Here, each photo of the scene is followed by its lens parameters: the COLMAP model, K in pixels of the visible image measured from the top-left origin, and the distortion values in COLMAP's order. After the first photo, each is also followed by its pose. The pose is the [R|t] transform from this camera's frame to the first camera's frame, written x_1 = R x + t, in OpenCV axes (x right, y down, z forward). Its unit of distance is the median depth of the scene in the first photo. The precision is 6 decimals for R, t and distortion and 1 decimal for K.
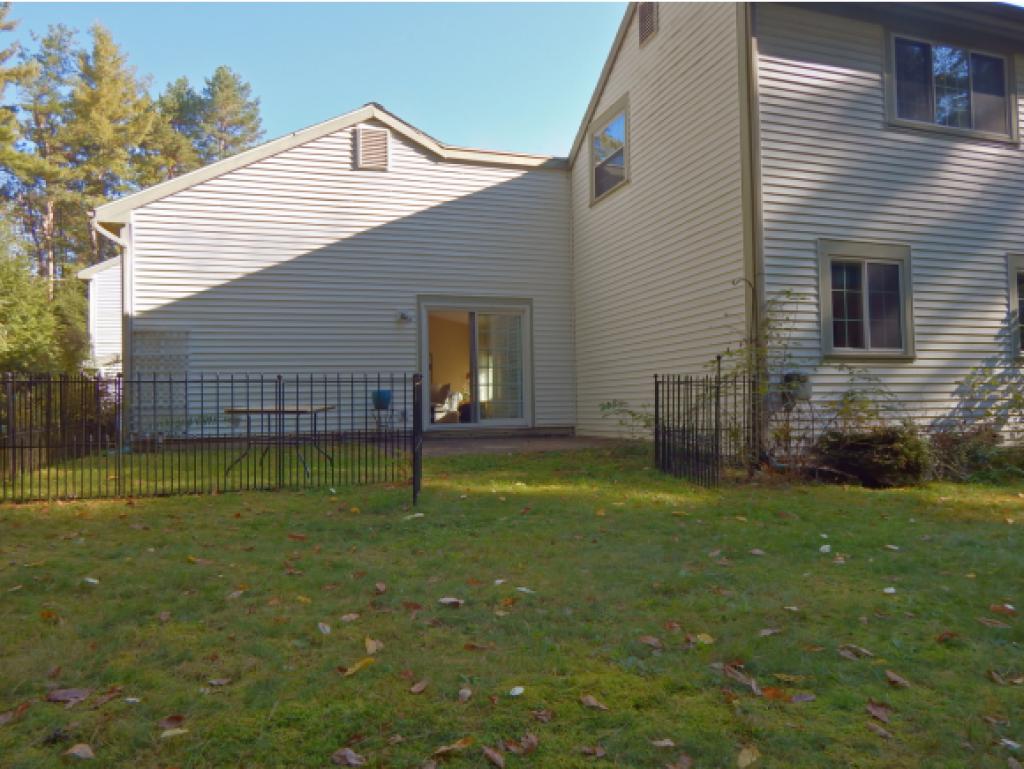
lens RADIAL K [[707.0, 0, 516.6], [0, 707.0, 388.3], [0, 0, 1]] dist [-0.000615, -0.006248]
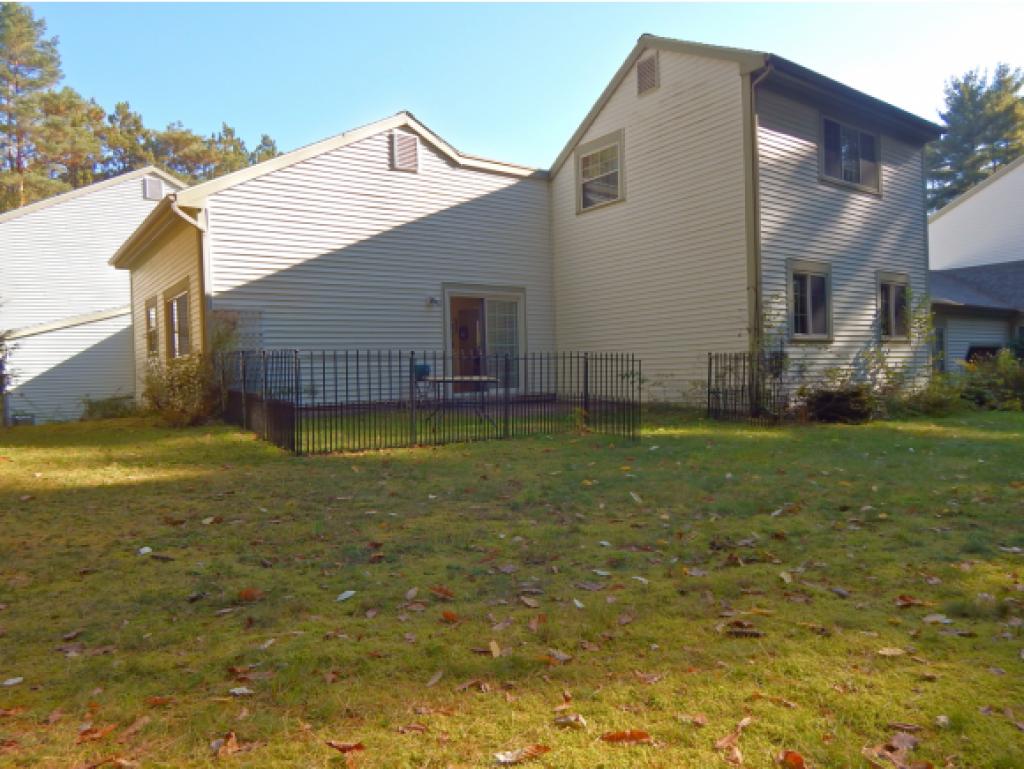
lens RADIAL K [[707.0, 0, 516.6], [0, 707.0, 388.3], [0, 0, 1]] dist [-0.000615, -0.006248]
pose [[0.950470, -0.014745, 0.310465, -0.433670], [0.003697, 0.999340, 0.036144, 0.000307], [-0.310793, -0.033206, 0.949897, -0.164970]]
